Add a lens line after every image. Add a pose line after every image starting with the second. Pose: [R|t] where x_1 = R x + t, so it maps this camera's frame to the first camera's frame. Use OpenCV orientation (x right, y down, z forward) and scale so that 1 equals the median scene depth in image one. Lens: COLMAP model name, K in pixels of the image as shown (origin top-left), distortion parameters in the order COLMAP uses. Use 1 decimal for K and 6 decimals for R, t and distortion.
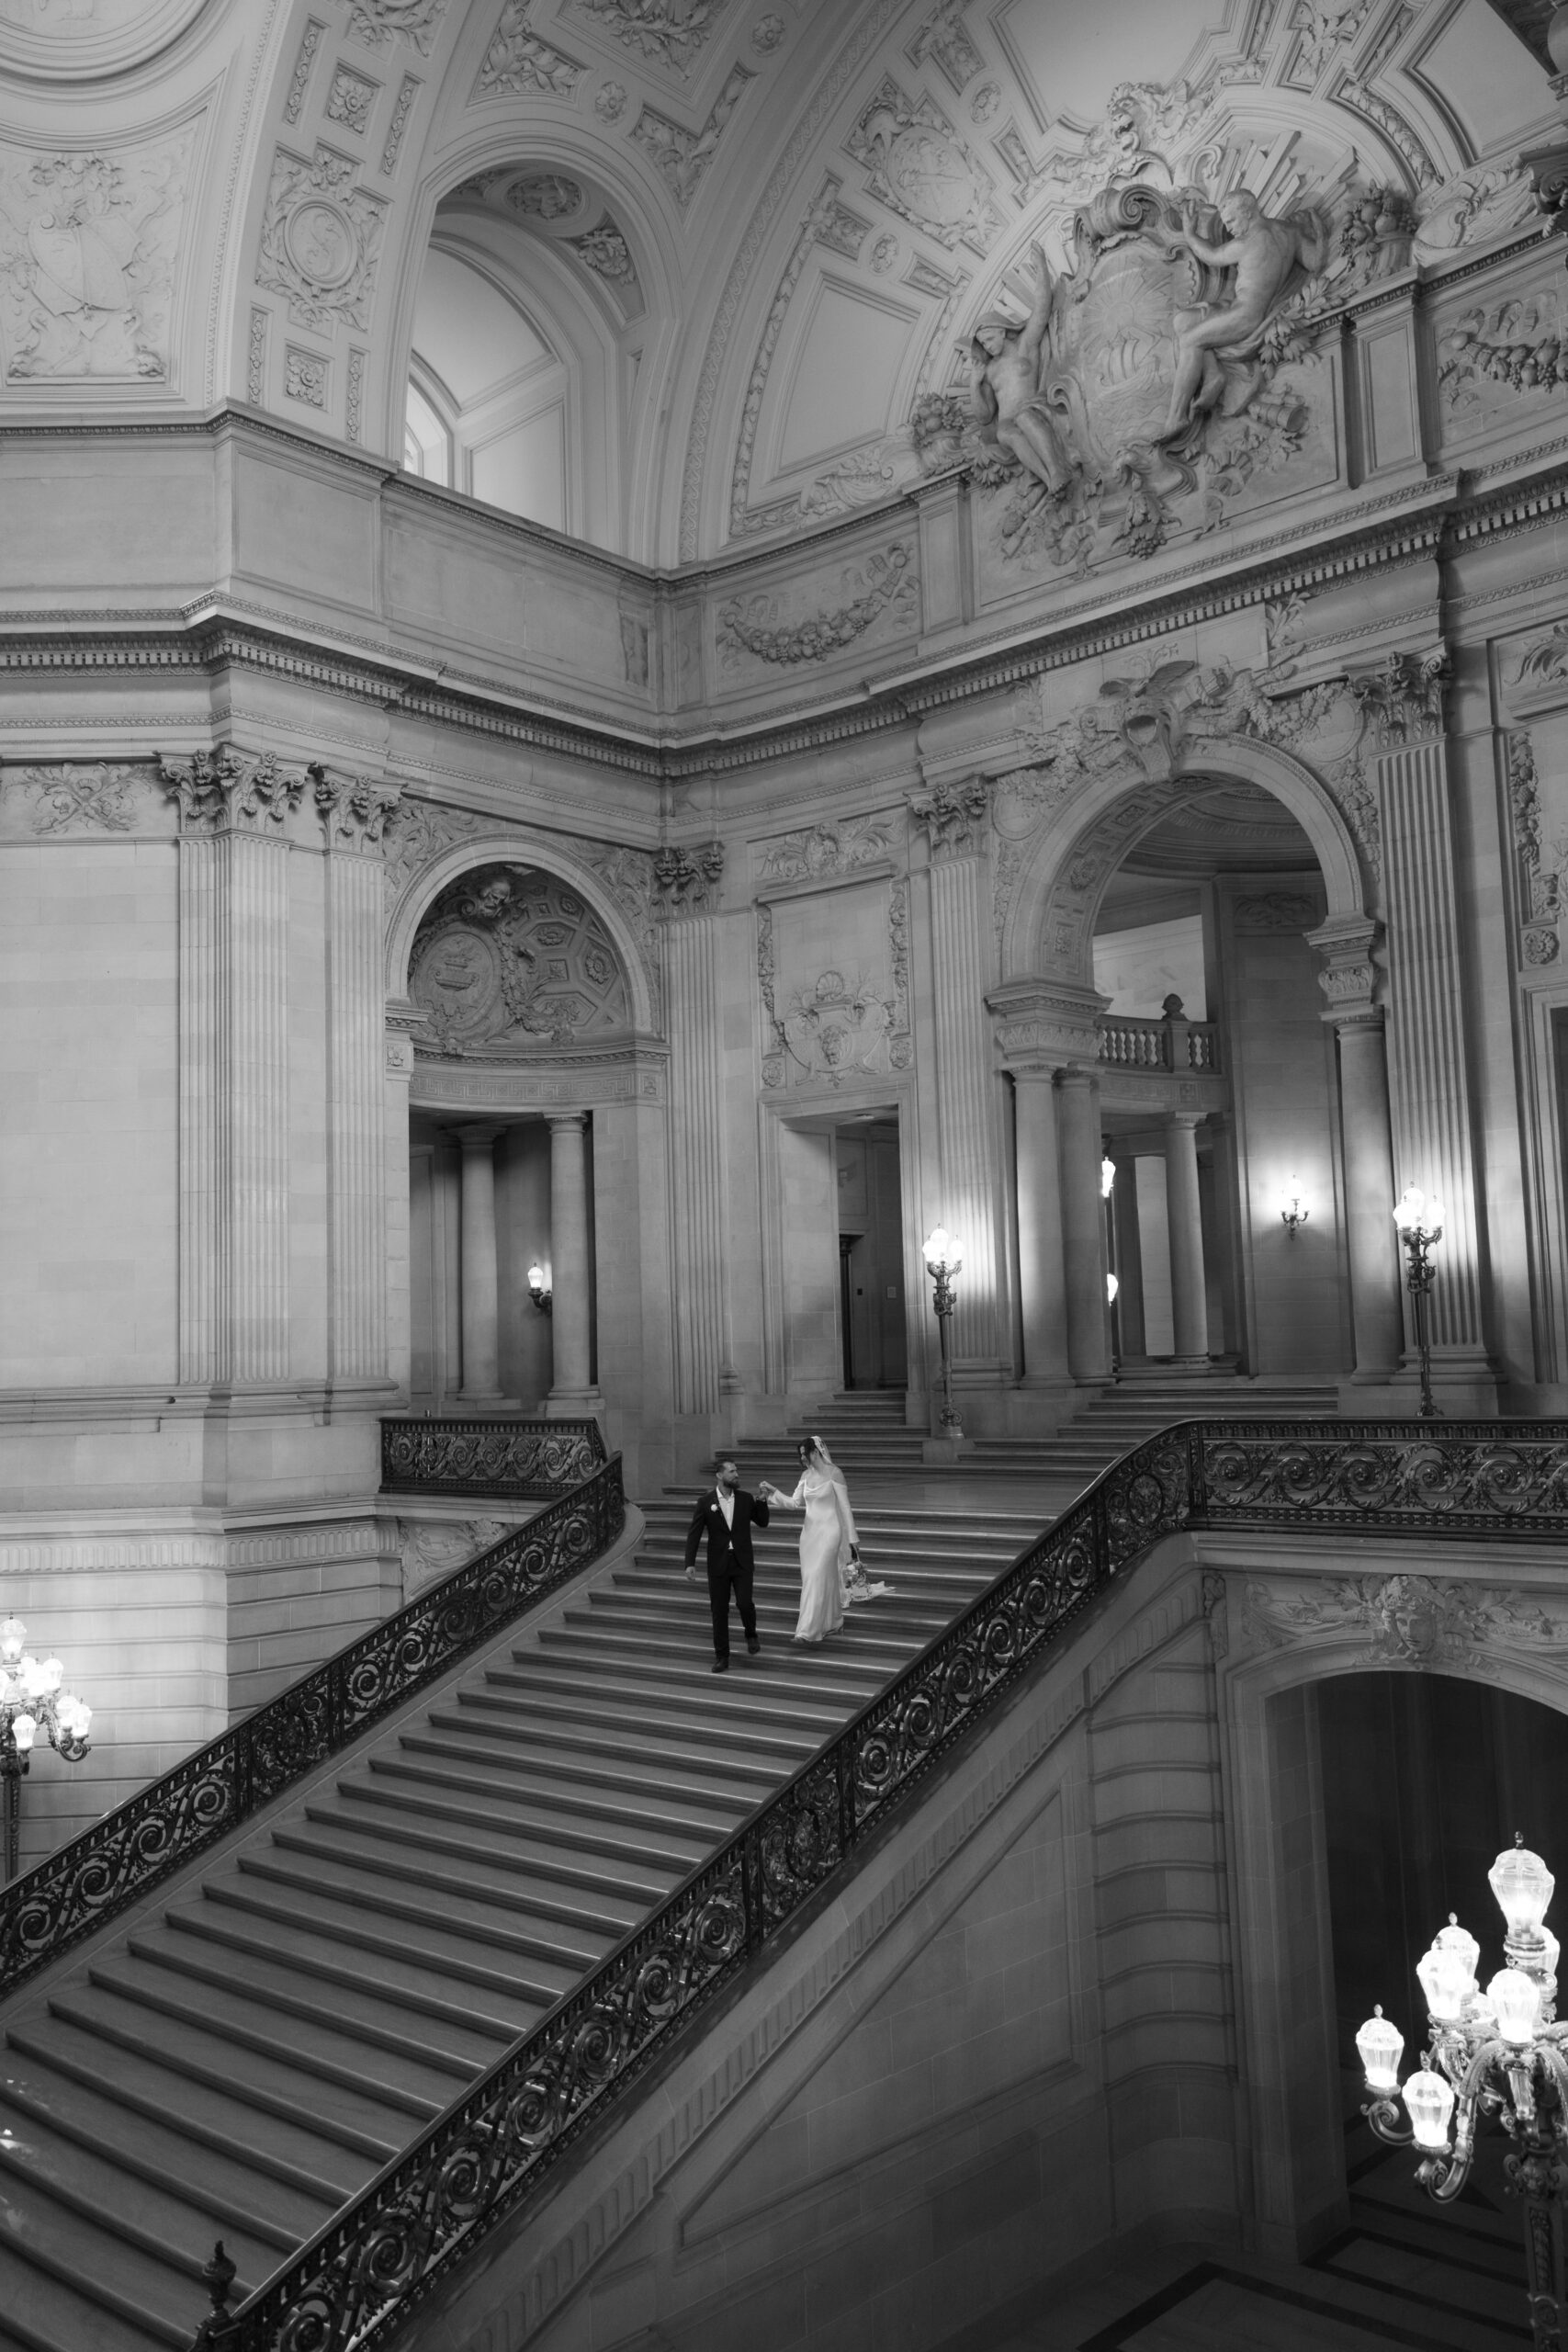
lens RADIAL K [[1927.8, 0, 740.2], [0, 1927.8, 1173.0], [0, 0, 1]] dist [-0.010122, 0.042885]
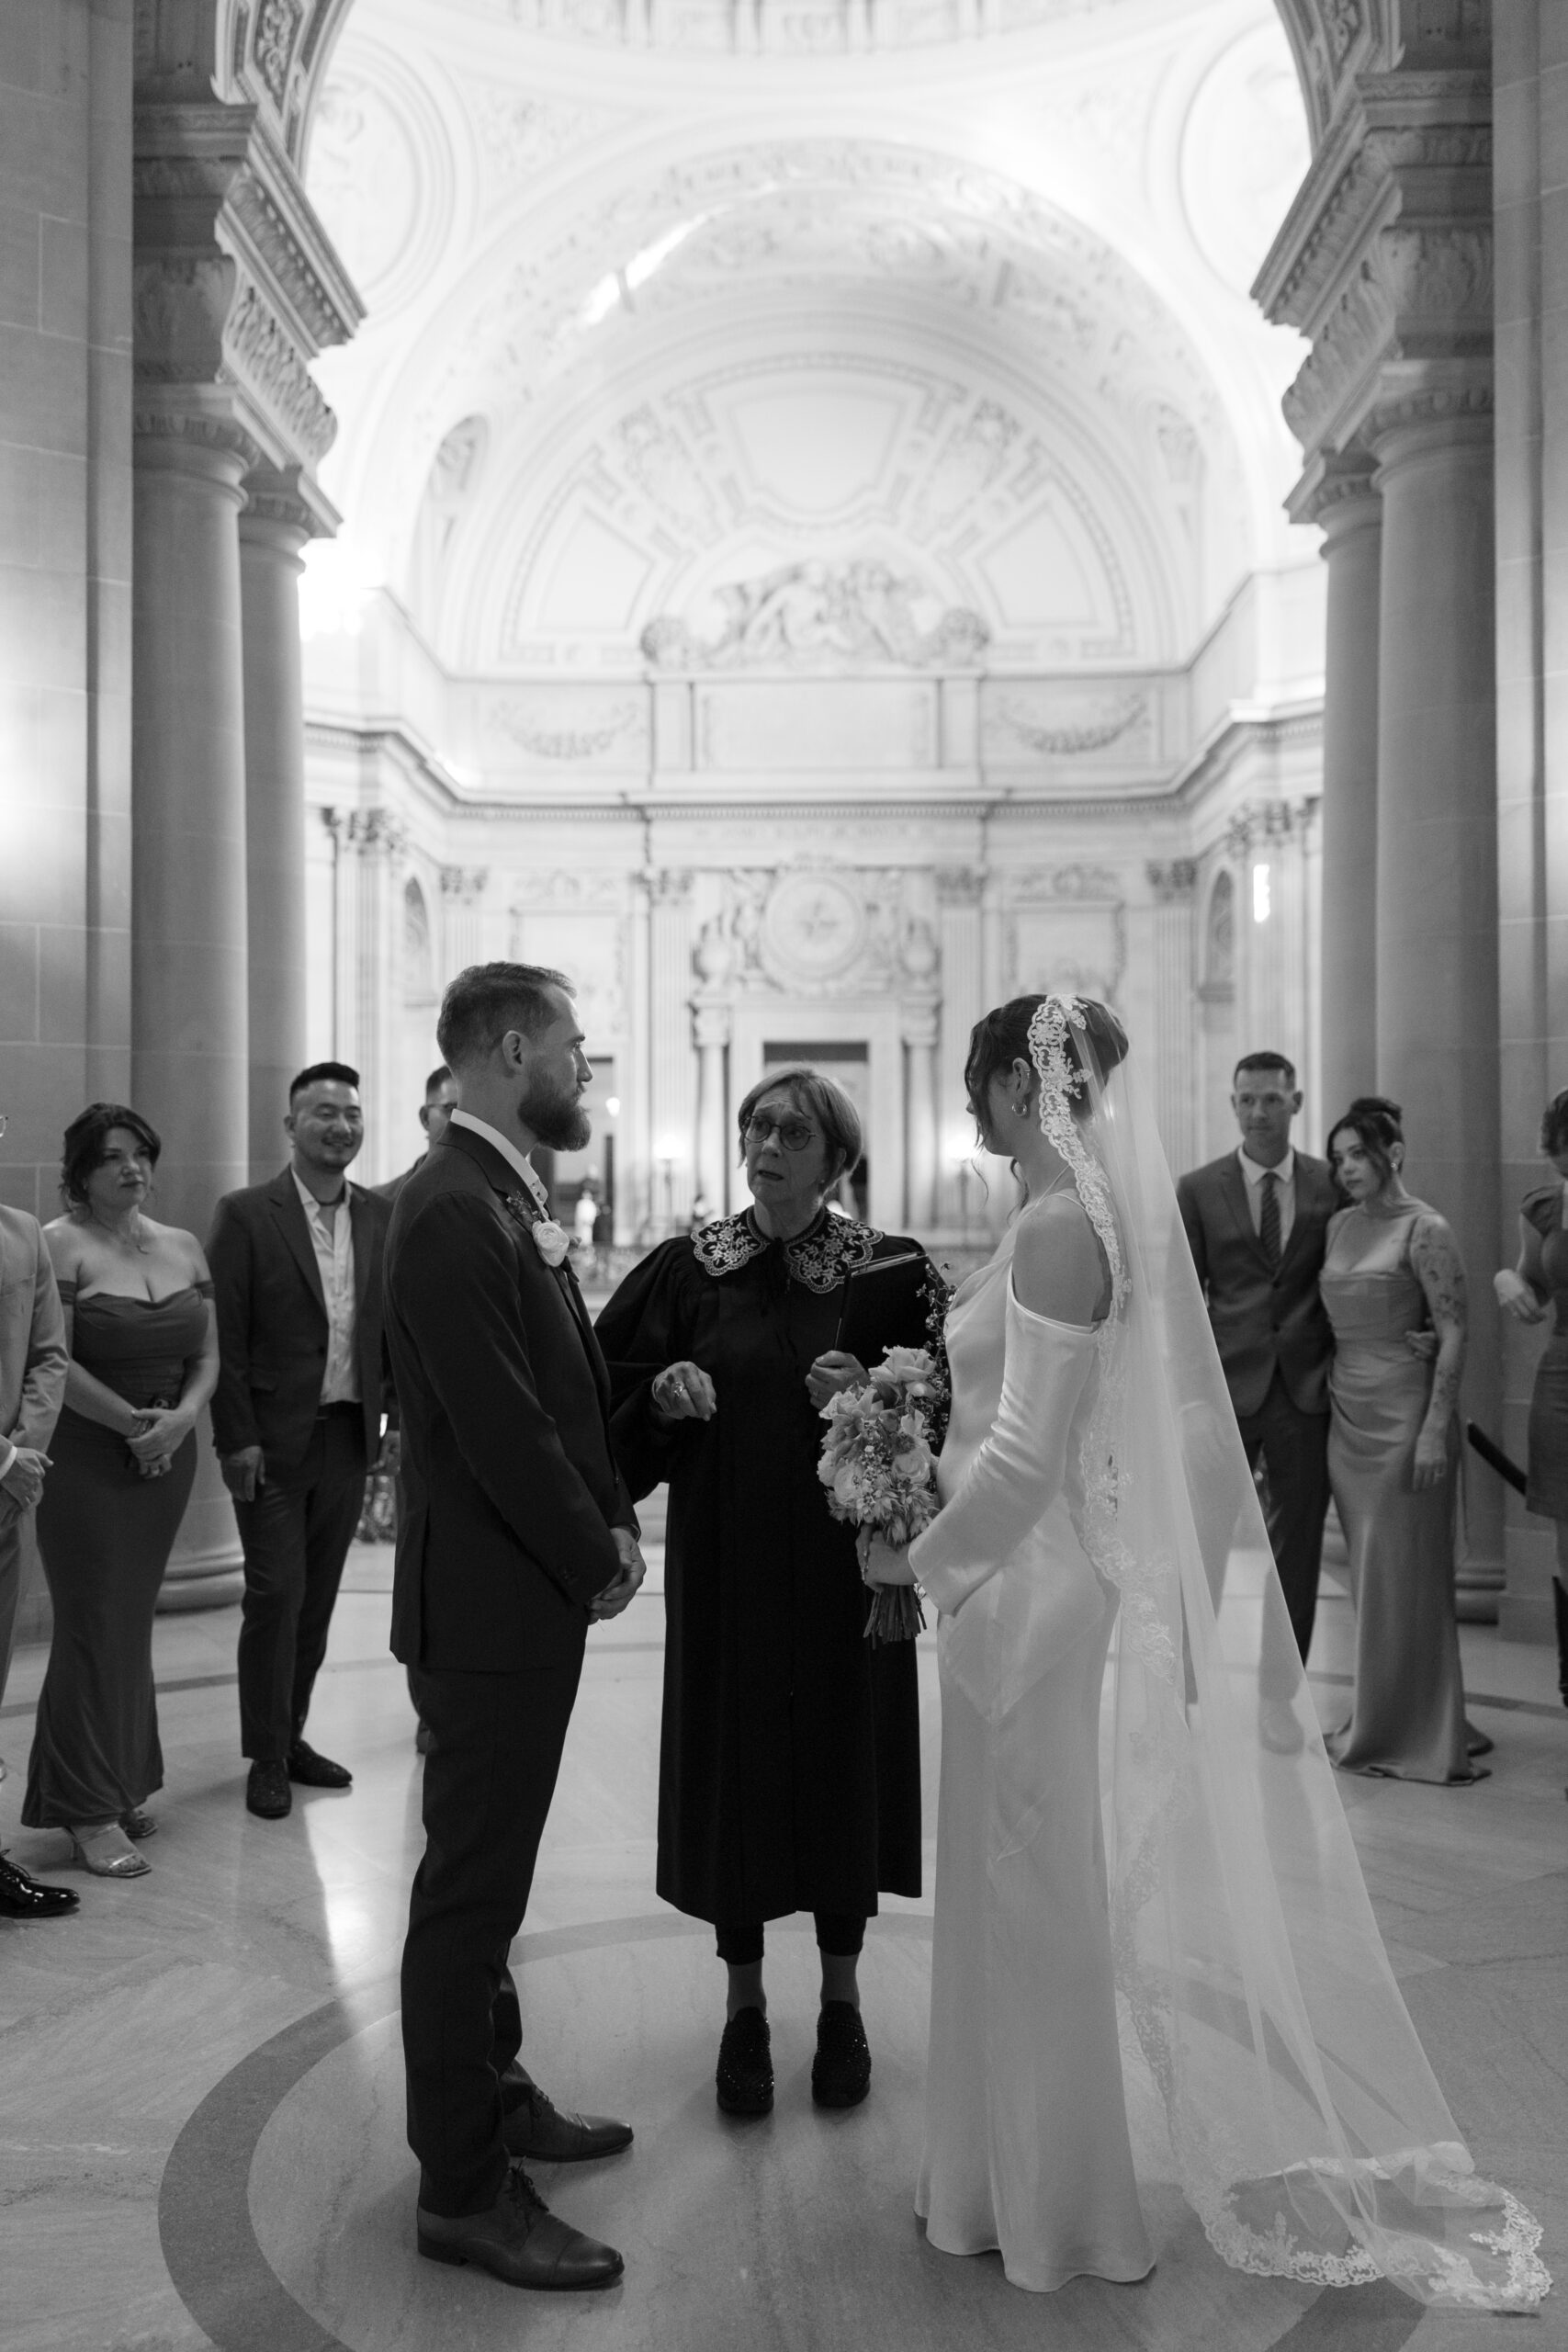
lens RADIAL K [[2099.6, 0, 743.2], [0, 2099.6, 1120.9], [0, 0, 1]] dist [-0.014134, 0.036394]
pose [[0.750466, 0.039912, 0.659703, -1.120925], [-0.082631, 0.996009, 0.033741, -0.054604], [-0.655723, -0.079833, 0.750769, -0.447379]]
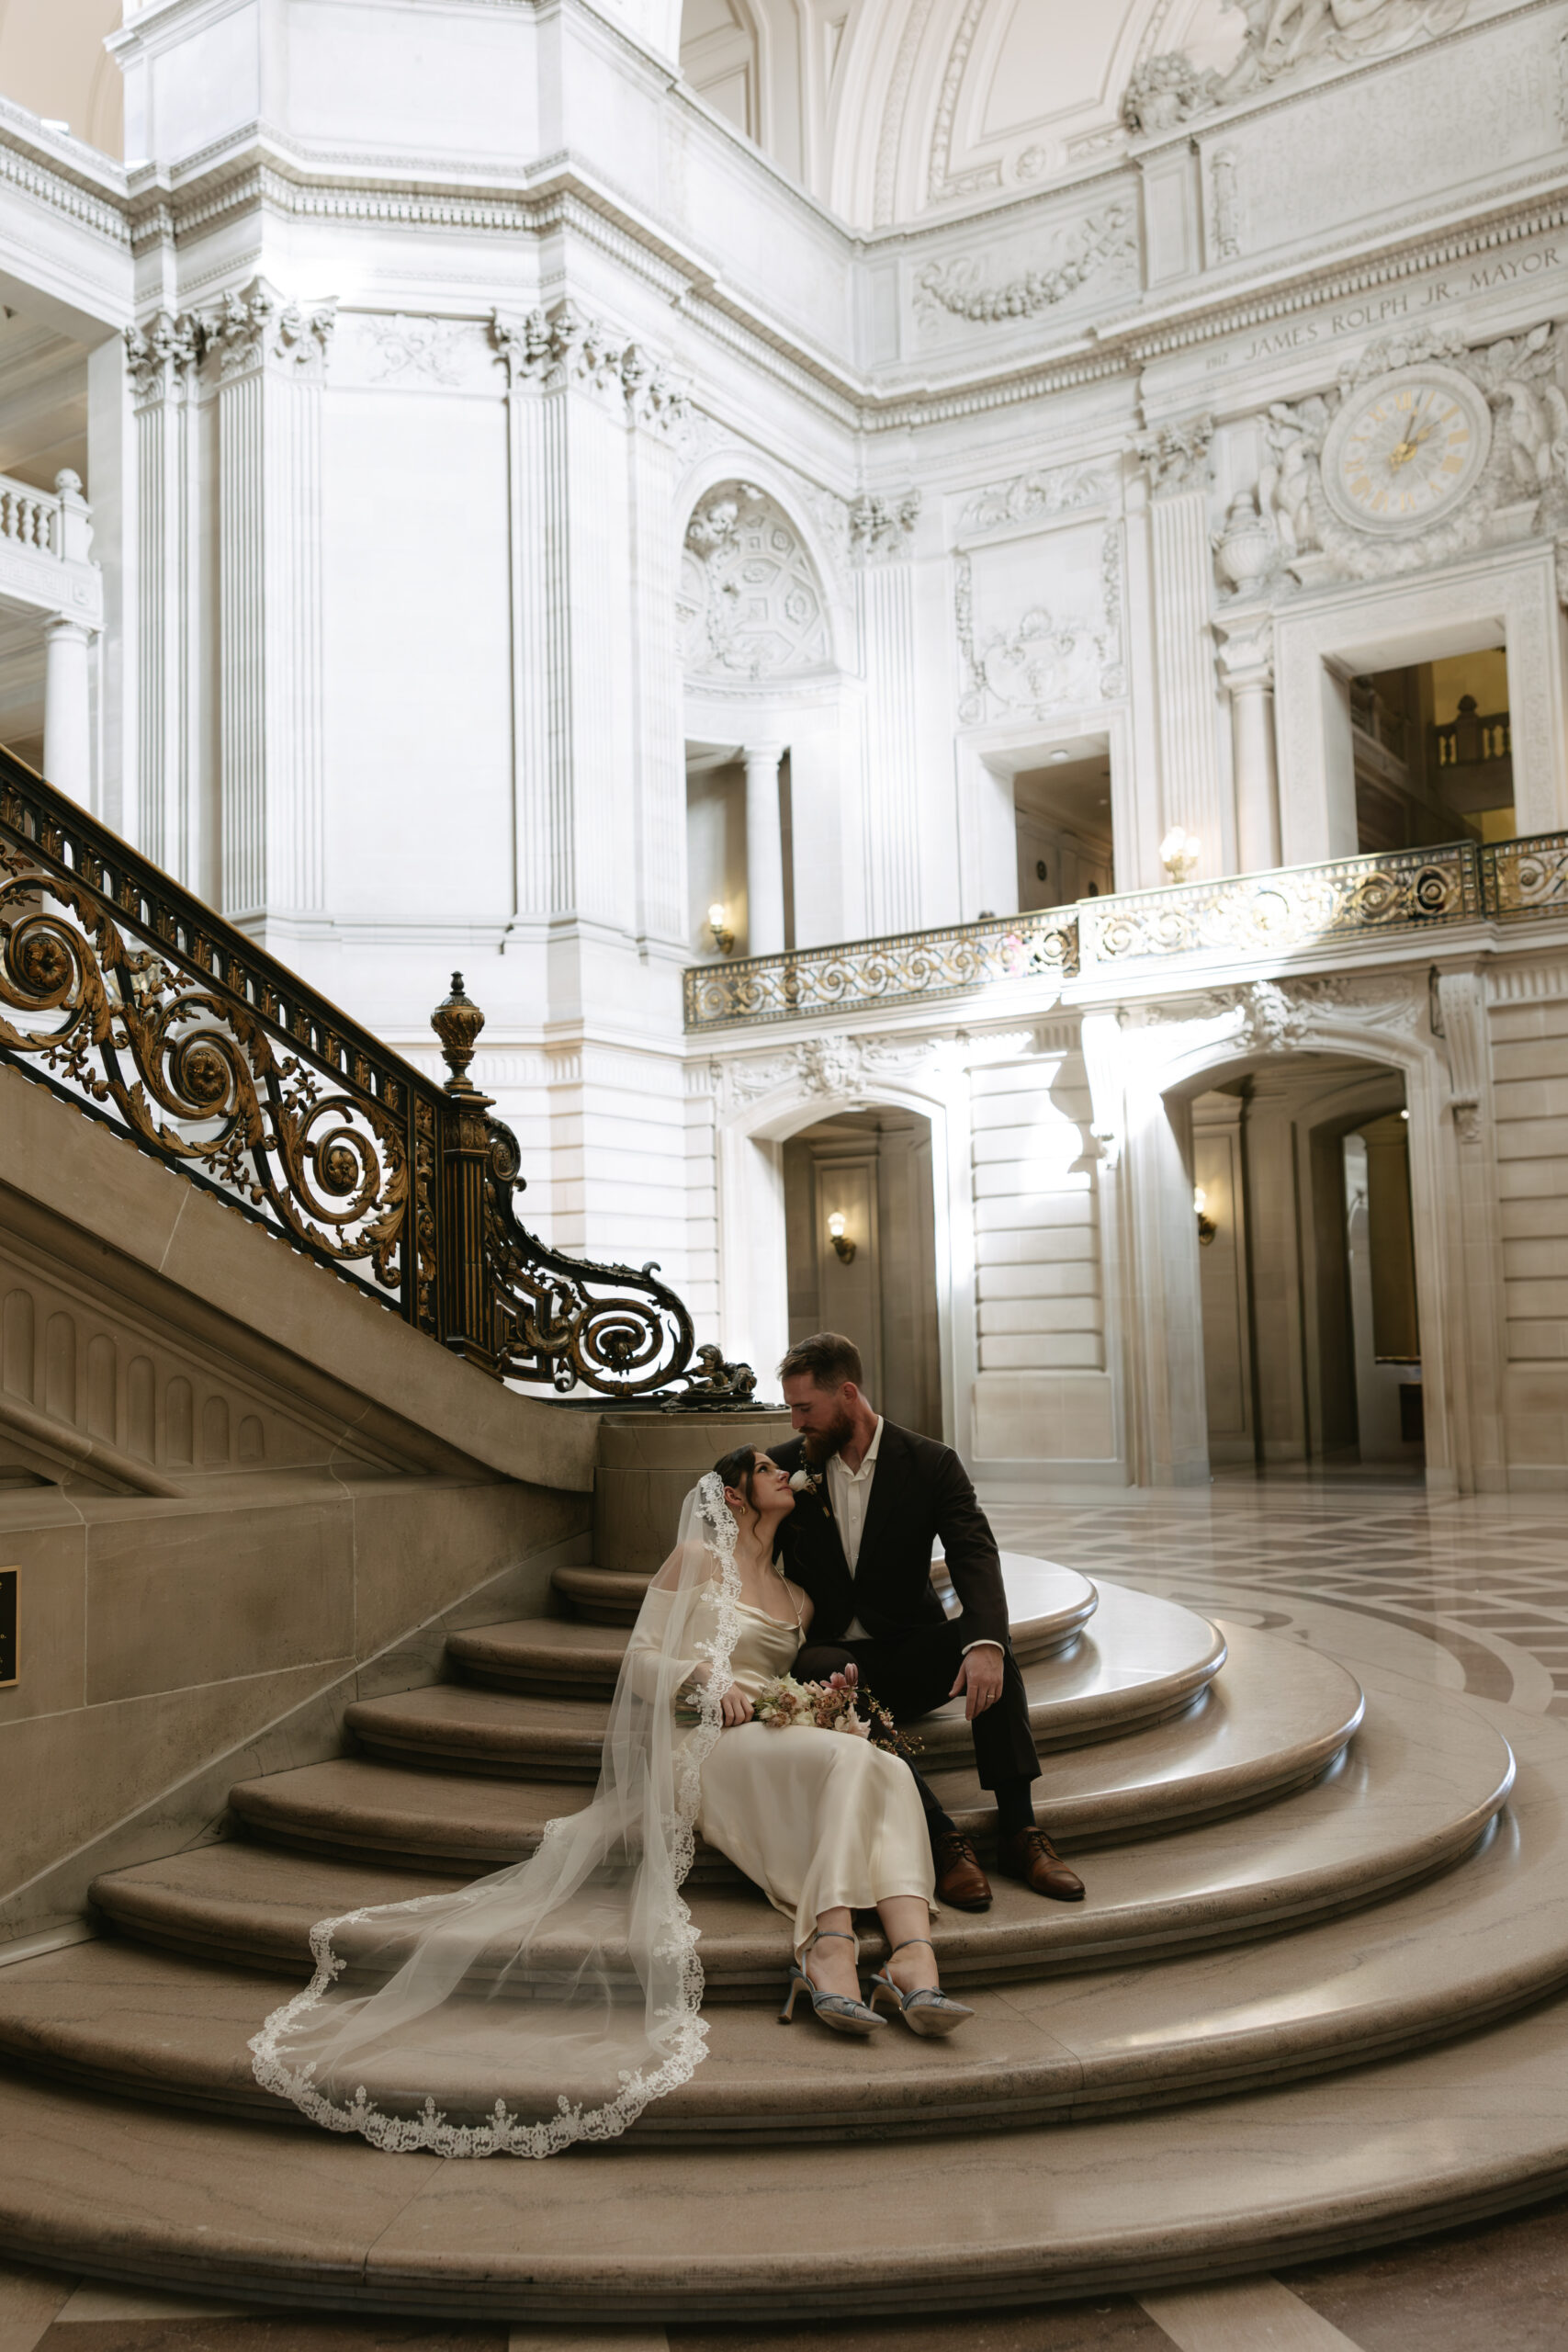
lens RADIAL K [[2099.6, 0, 677.2], [0, 2099.6, 1208.7], [0, 0, 1]] dist [-0.014134, 0.036394]
pose [[0.989355, 0.019081, 0.144263, -0.355305], [-0.021386, 0.999667, 0.014444, 0.242460], [-0.143939, -0.017375, 0.989434, -0.130239]]
